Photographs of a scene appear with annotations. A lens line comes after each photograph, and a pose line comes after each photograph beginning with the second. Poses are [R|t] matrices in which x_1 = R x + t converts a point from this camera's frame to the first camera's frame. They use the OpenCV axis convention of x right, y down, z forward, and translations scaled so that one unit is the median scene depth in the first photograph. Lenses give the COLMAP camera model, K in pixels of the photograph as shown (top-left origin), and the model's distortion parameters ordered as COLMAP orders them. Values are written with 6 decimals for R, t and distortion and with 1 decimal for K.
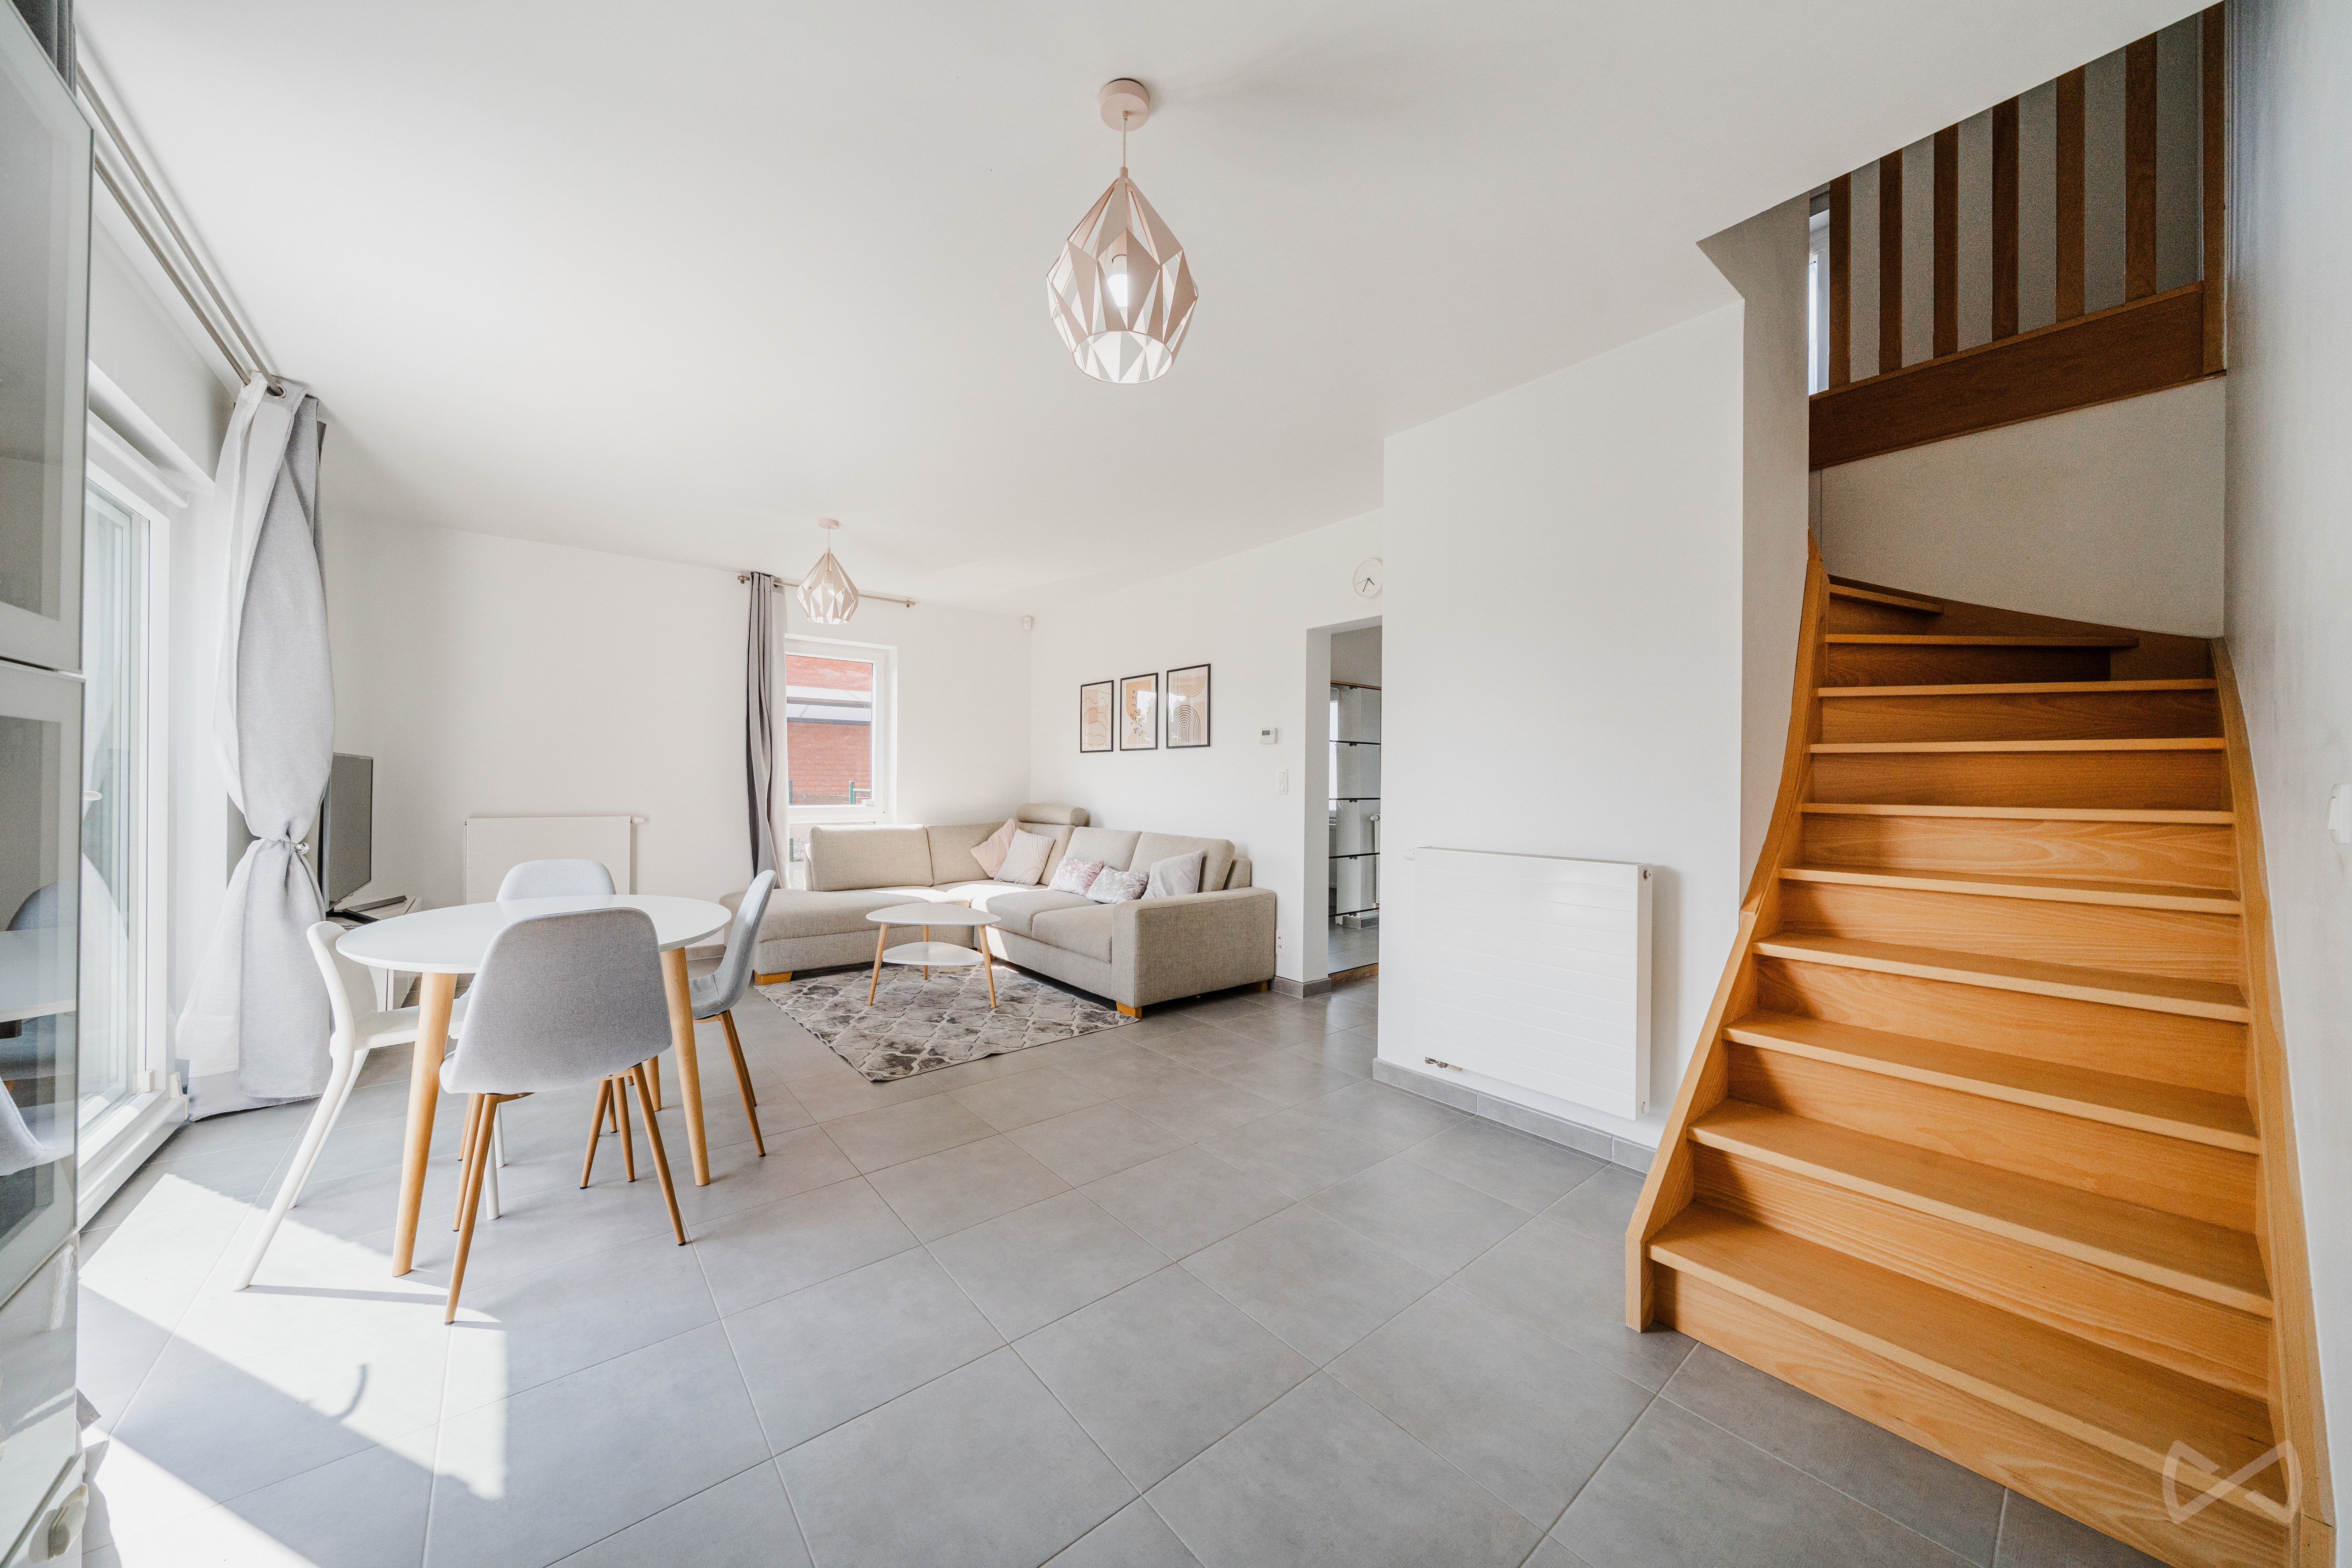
lens RADIAL K [[810.1, 0, 1175.7], [0, 810.1, 780.3], [0, 0, 1]] dist [0.000329, -0.000005]
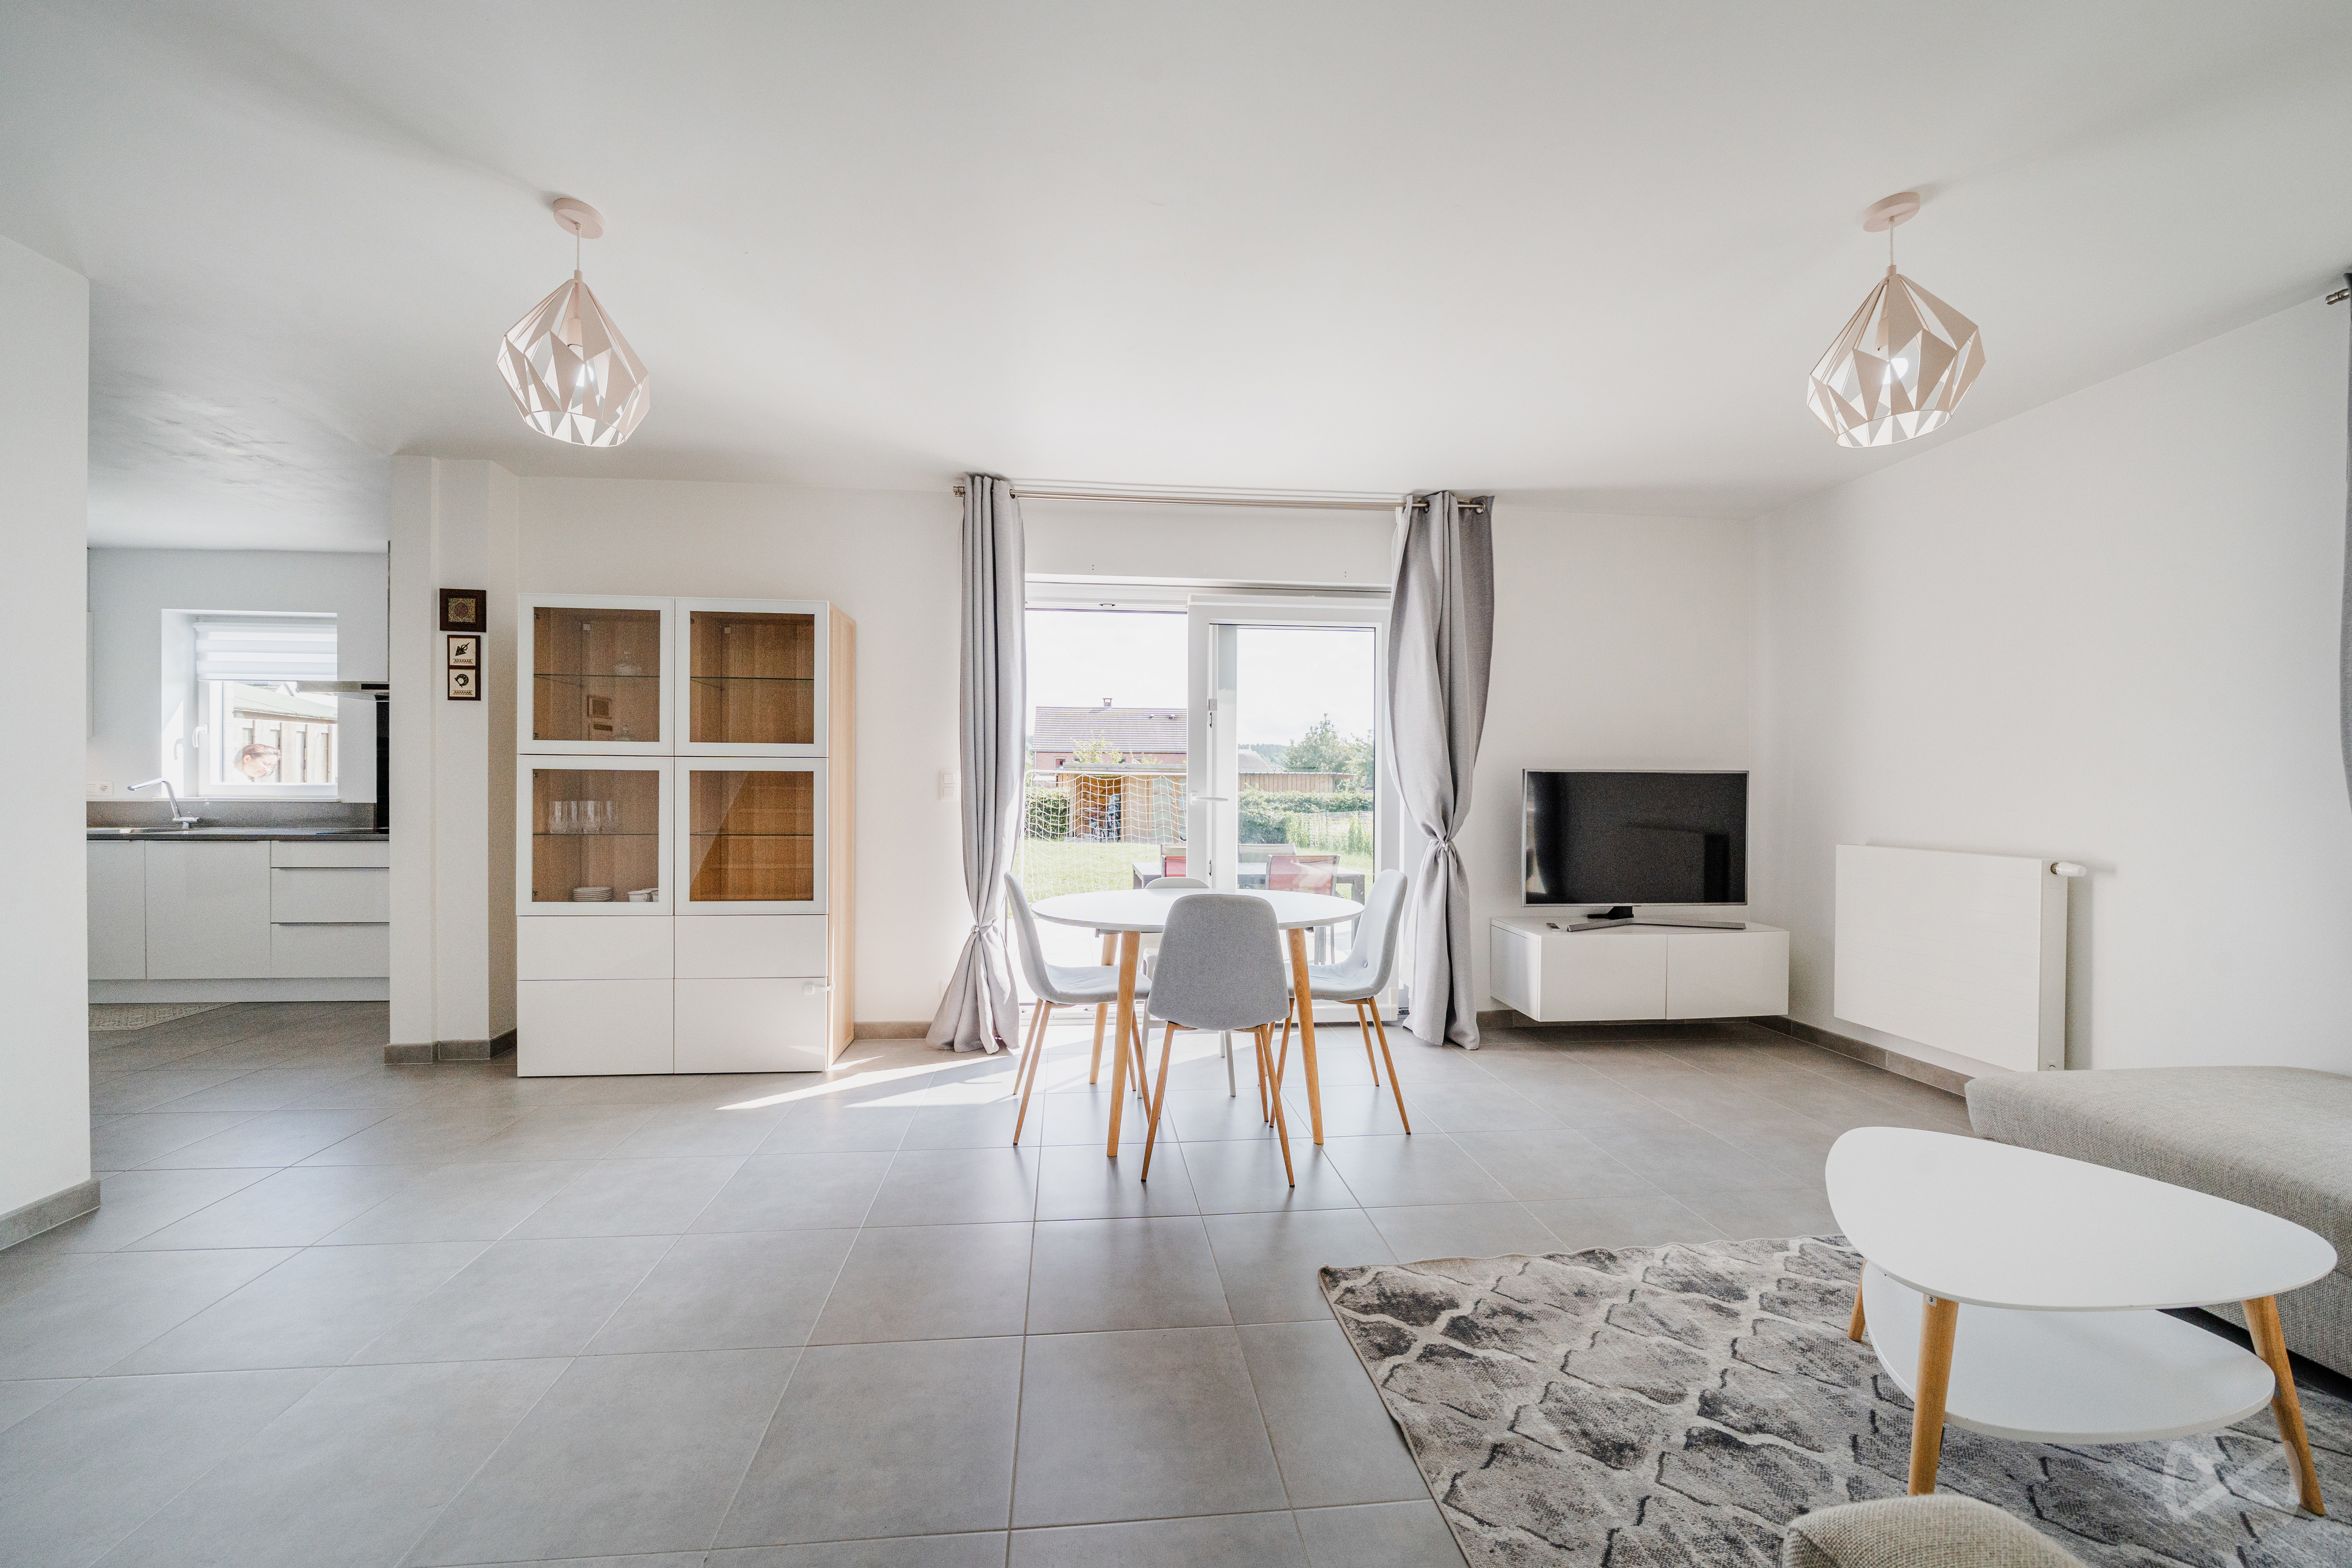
lens RADIAL K [[810.1, 0, 1164.9], [0, 810.1, 791.0], [0, 0, 1]] dist [0.000329, -0.000005]
pose [[-0.568685, -0.004881, -0.822541, 0.190419], [-0.003030, 0.999988, -0.003839, -0.000788], [0.822550, 0.000309, -0.568693, 1.076136]]
